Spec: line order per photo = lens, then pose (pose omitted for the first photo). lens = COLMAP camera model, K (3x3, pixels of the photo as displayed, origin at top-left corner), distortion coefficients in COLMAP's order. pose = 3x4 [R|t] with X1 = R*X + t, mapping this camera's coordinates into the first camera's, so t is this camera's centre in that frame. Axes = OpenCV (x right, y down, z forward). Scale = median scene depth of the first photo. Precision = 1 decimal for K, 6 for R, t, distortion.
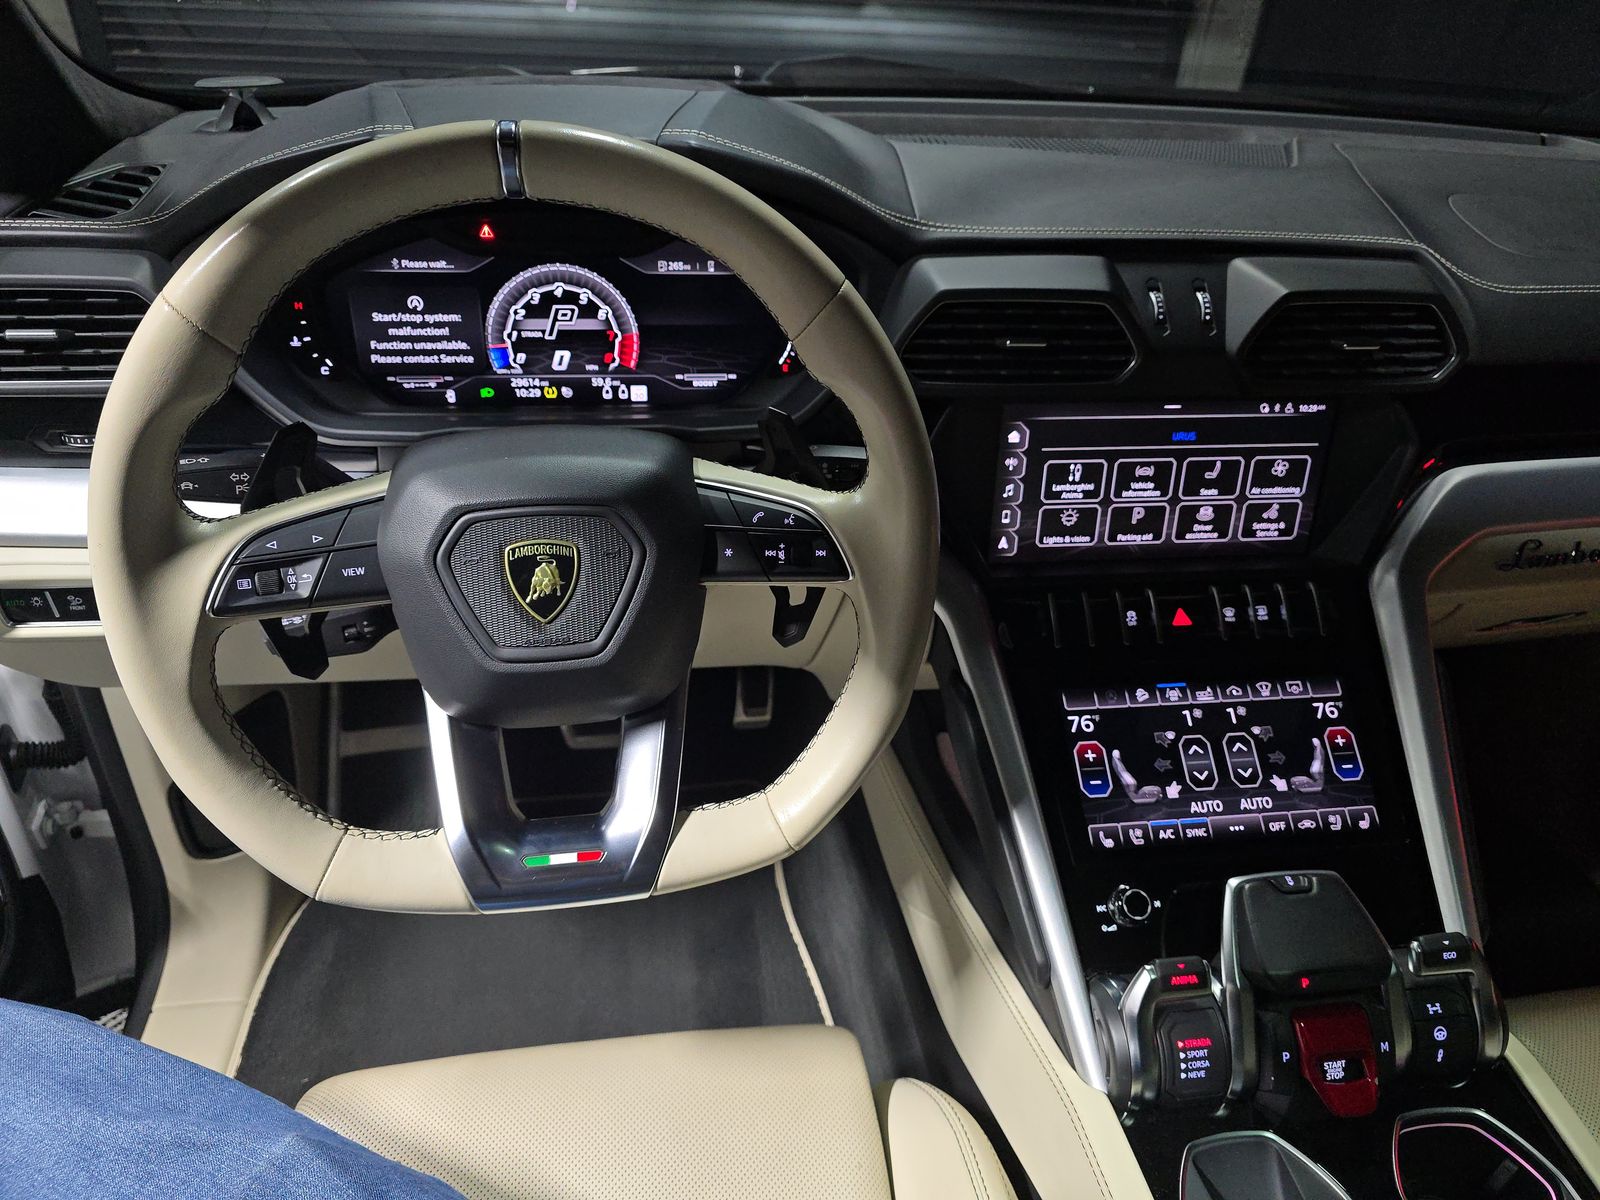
lens RADIAL K [[1066.1, 0, 800.2], [0, 1066.1, 601.0], [0, 0, 1]] dist [0.030361, -0.029330]
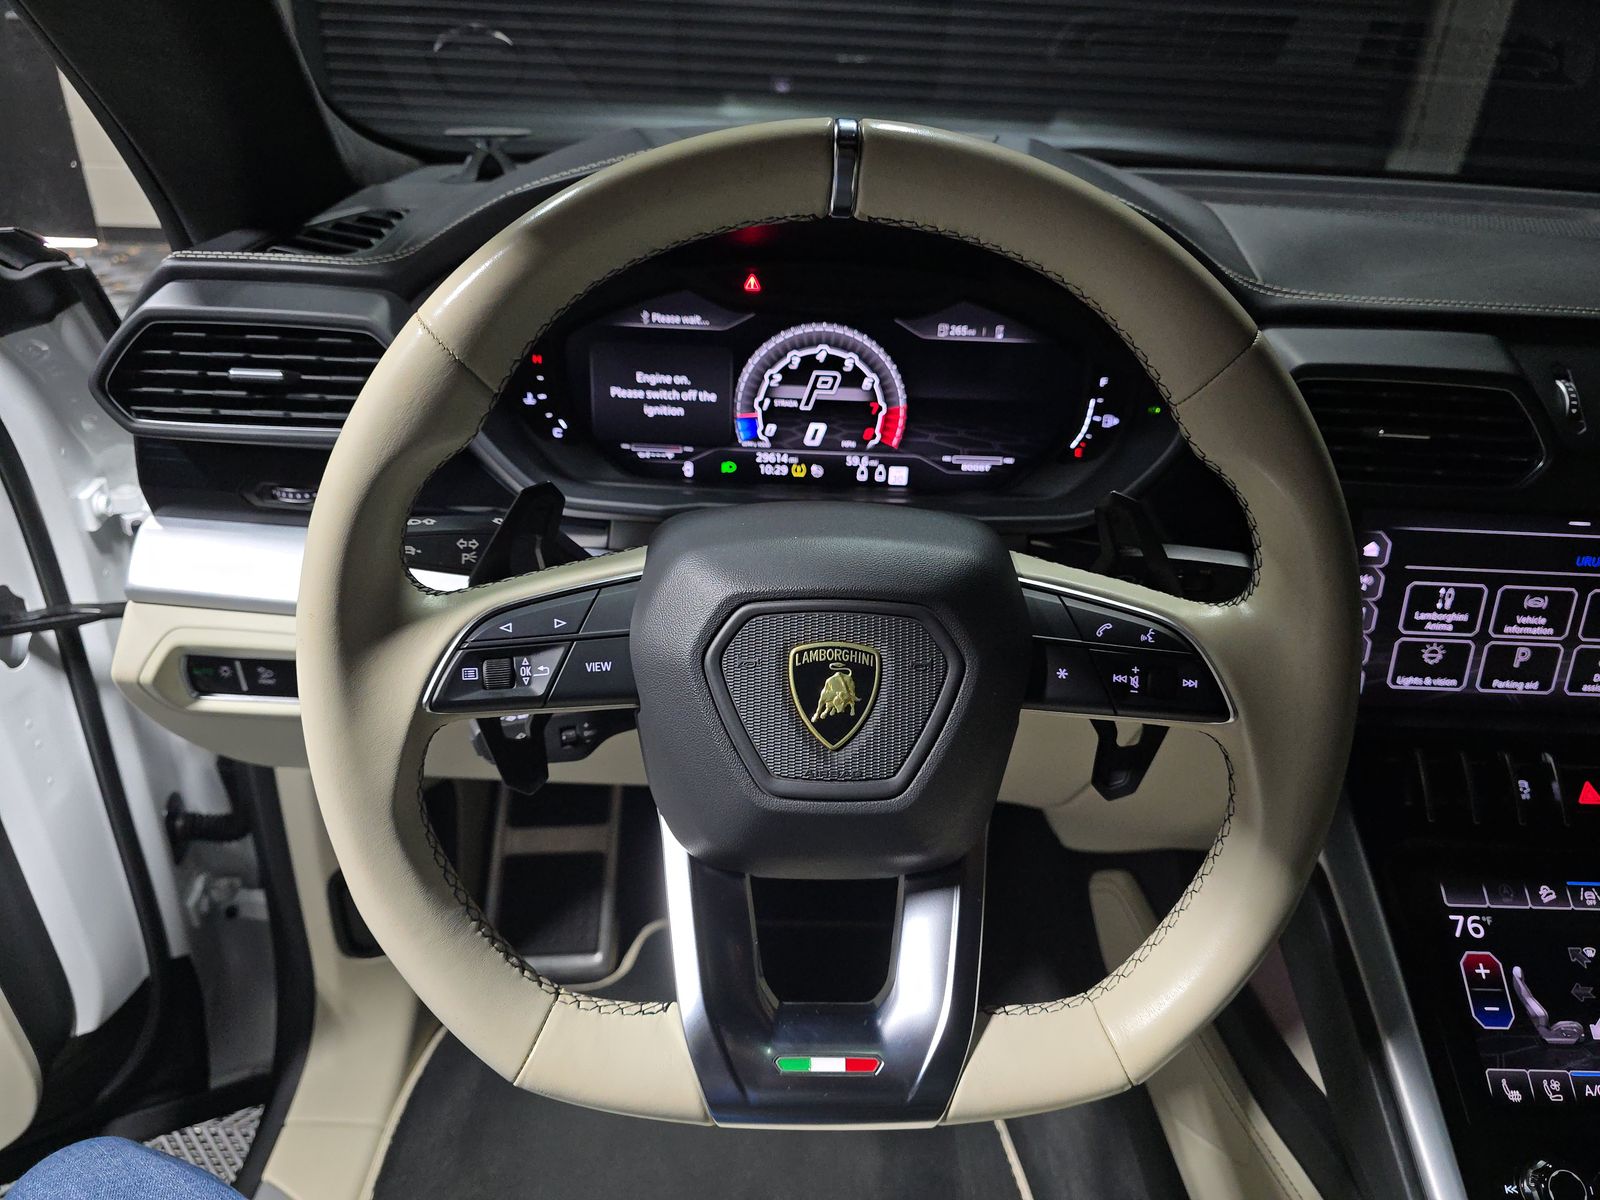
lens RADIAL K [[1066.1, 0, 800.8], [0, 1066.1, 608.8], [0, 0, 1]] dist [0.030361, -0.029330]
pose [[0.990312, 0.062035, -0.124235, -0.122756], [-0.072987, 0.993650, -0.085636, -0.009523], [0.118134, 0.093874, 0.988550, 0.161046]]
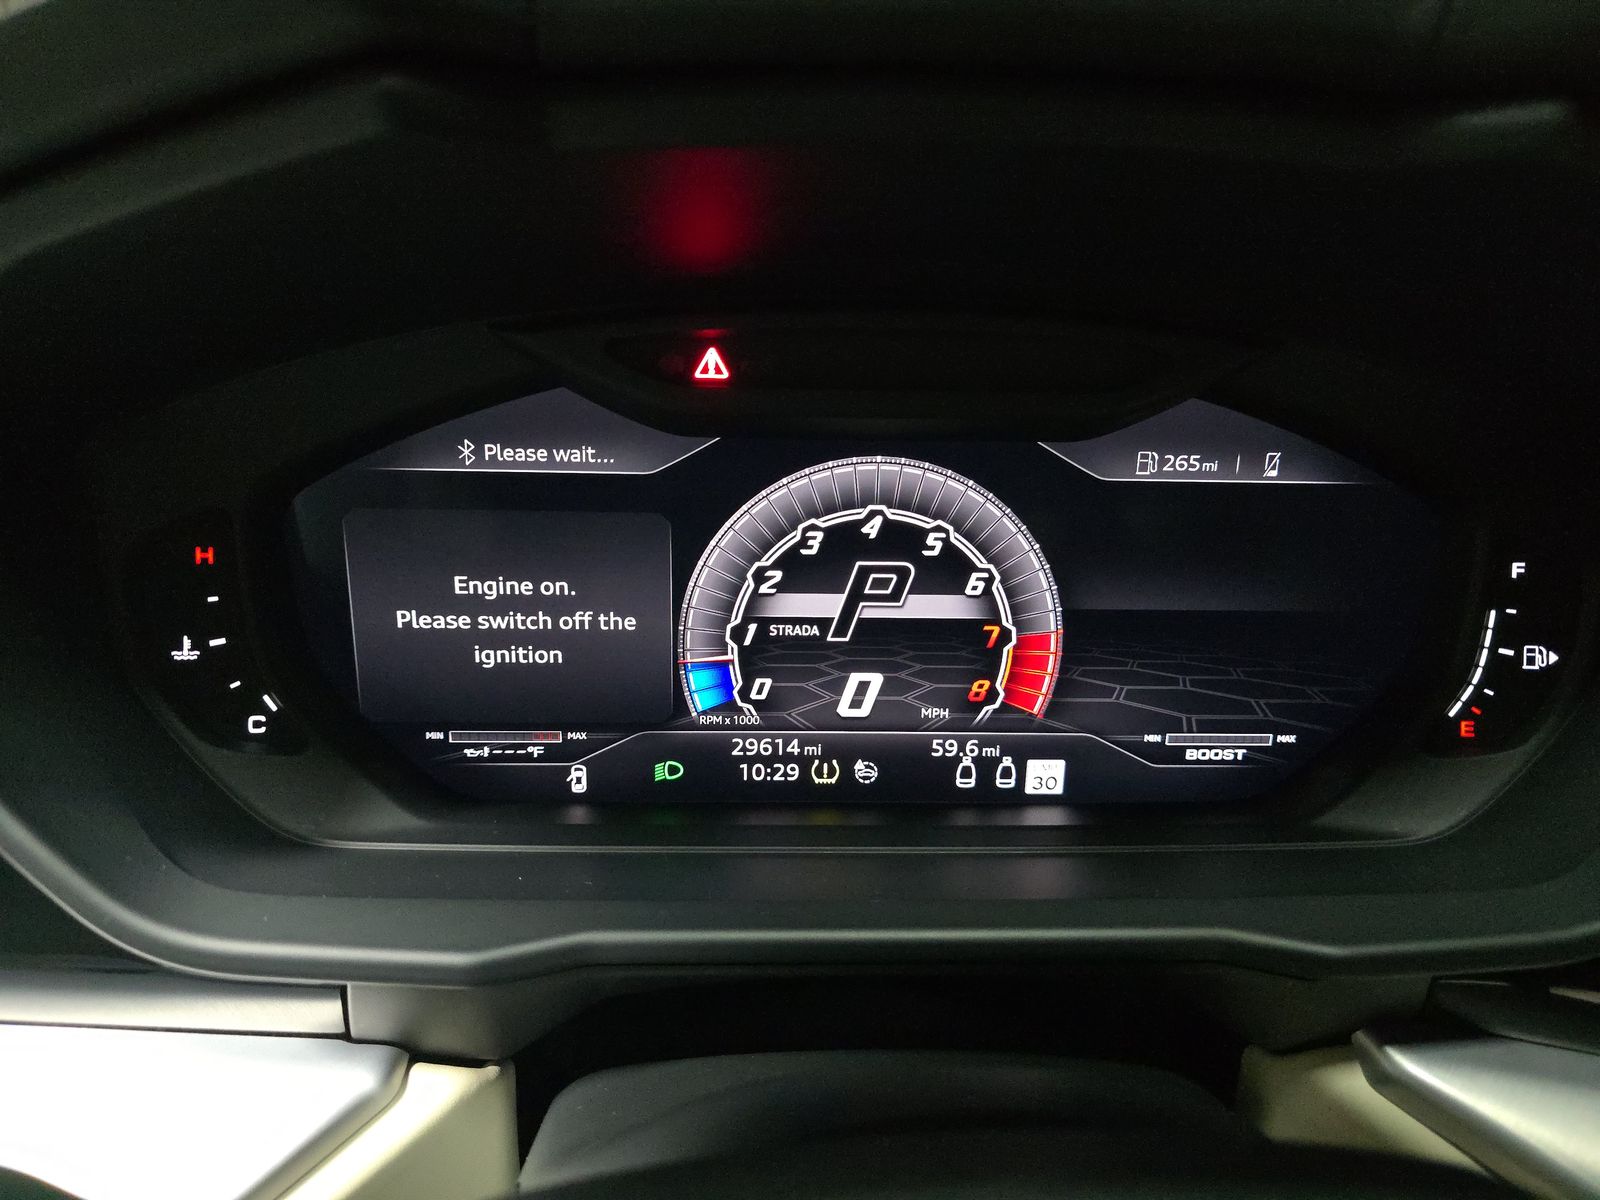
lens RADIAL K [[1066.1, 0, 793.9], [0, 1066.1, 596.6], [0, 0, 1]] dist [0.030361, -0.029330]
pose [[0.992829, 0.021787, -0.117543, -0.209792], [-0.044948, 0.979137, -0.198168, -0.188300], [0.110774, 0.202030, 0.973095, 0.633296]]
